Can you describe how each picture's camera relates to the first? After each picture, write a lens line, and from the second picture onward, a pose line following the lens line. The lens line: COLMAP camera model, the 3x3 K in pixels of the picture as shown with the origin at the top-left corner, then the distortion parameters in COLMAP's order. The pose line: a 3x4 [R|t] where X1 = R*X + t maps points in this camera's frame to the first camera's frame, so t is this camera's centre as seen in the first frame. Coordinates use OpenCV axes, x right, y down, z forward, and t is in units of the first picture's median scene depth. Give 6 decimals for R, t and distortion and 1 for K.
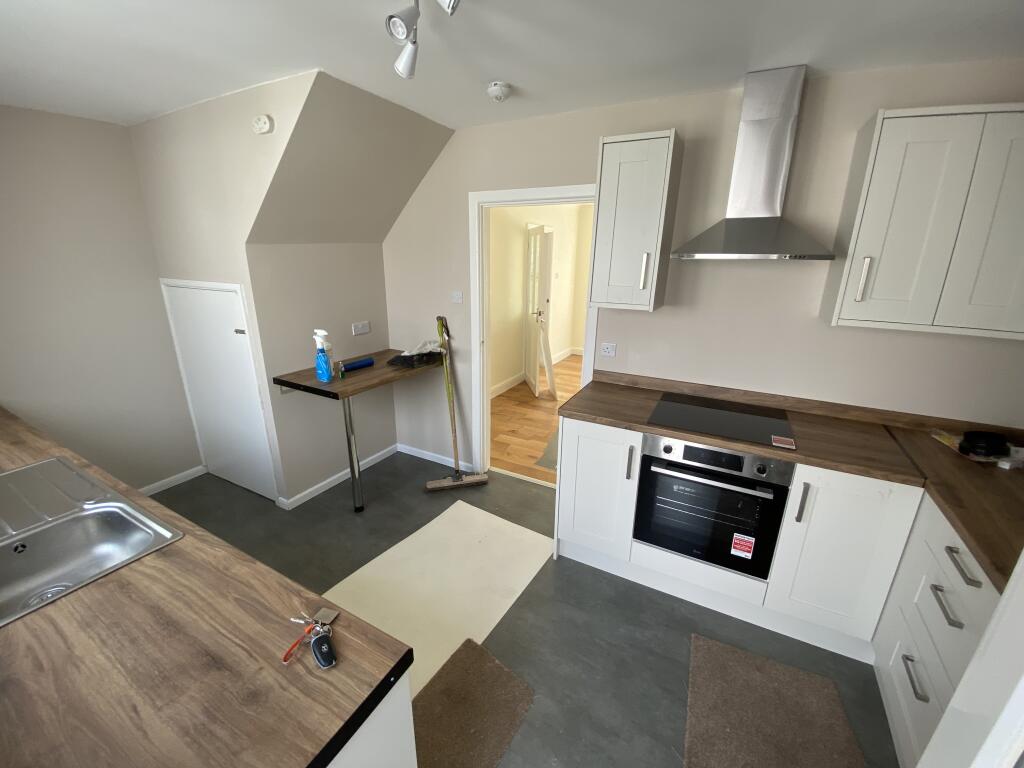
lens RADIAL K [[422.5, 0, 509.6], [0, 422.5, 382.1], [0, 0, 1]] dist [0.020285, -0.000226]
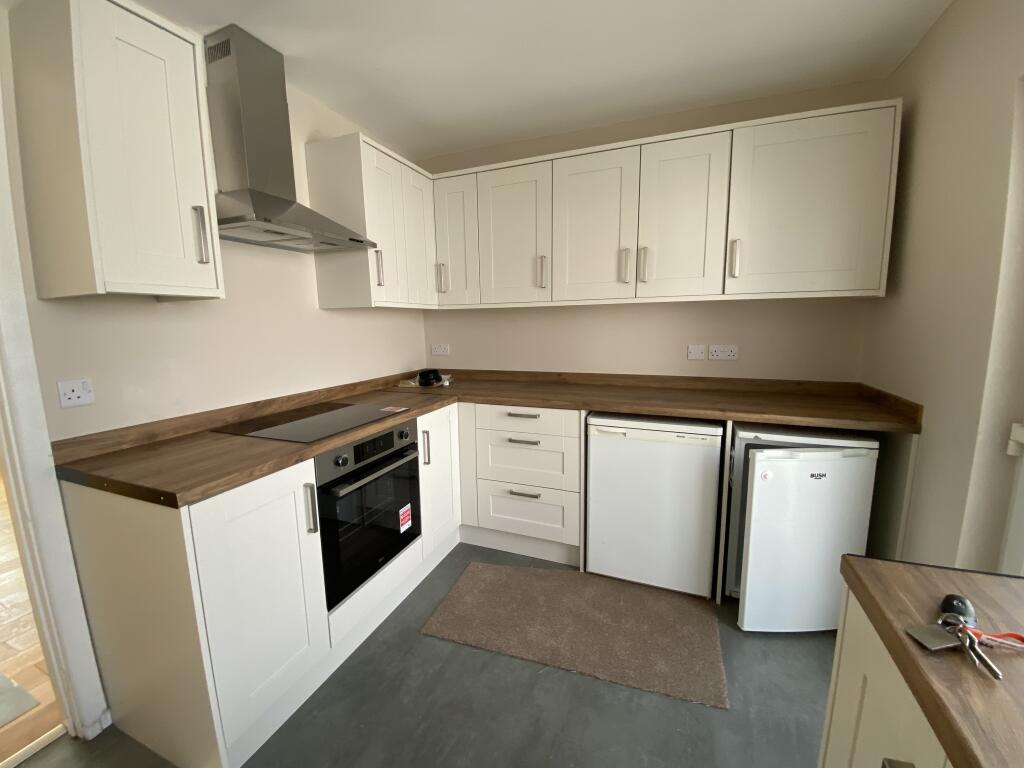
lens RADIAL K [[422.5, 0, 509.6], [0, 422.5, 382.1], [0, 0, 1]] dist [0.020285, -0.000226]
pose [[-0.110214, -0.153503, 0.981983, -0.436579], [0.307816, 0.934153, 0.180574, -0.030001], [-0.945041, 0.322172, -0.055706, 0.713724]]
